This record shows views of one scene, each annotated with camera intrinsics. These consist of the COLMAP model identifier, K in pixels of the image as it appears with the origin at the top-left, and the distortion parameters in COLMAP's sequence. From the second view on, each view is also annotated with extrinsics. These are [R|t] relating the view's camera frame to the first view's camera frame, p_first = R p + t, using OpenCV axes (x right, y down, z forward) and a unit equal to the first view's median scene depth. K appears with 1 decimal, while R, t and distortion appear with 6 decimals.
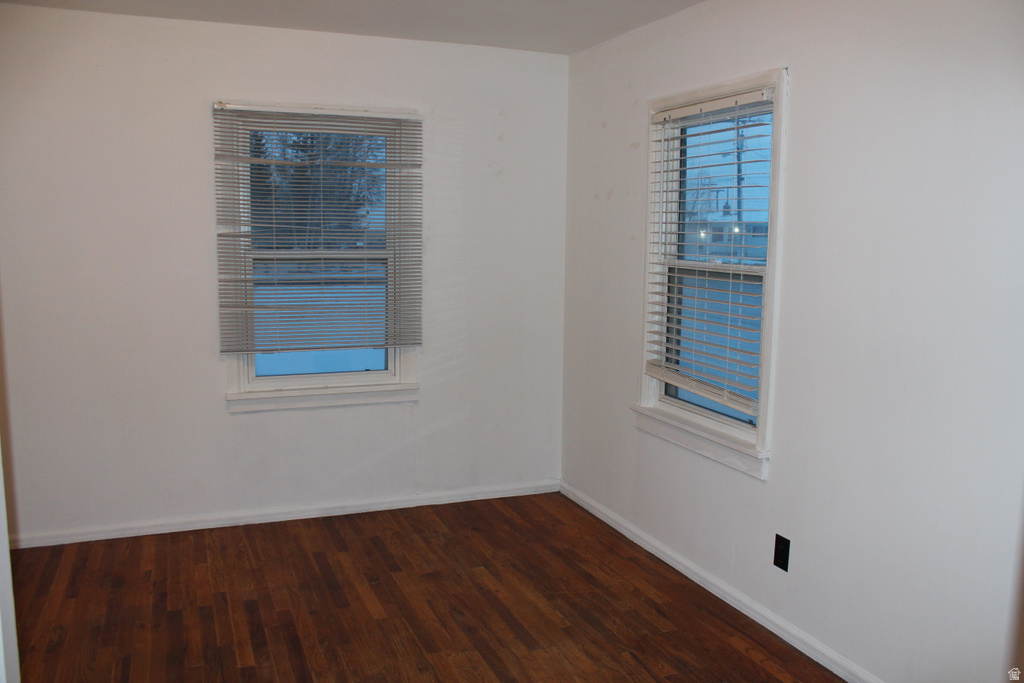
lens RADIAL K [[856.1, 0, 504.7], [0, 856.1, 342.1], [0, 0, 1]] dist [-0.162303, 0.143573]
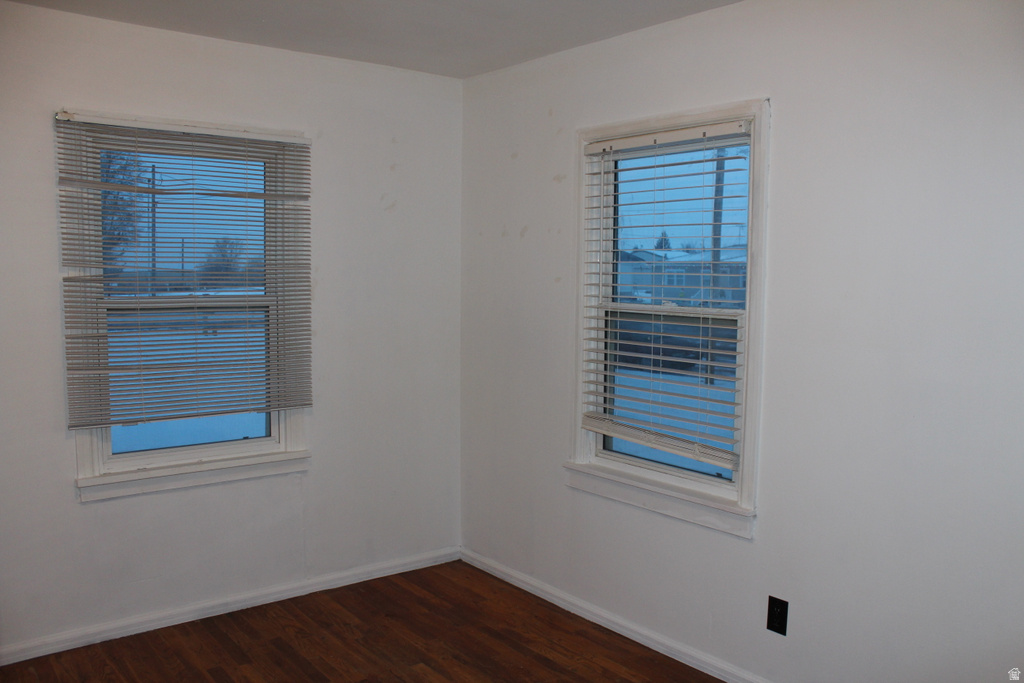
lens RADIAL K [[856.1, 0, 520.5], [0, 856.1, 348.3], [0, 0, 1]] dist [-0.162303, 0.143573]
pose [[0.957546, -0.028839, 0.286834, -0.154567], [0.039421, 0.998736, -0.031185, -0.021611], [-0.285572, 0.041169, 0.957472, 0.137292]]
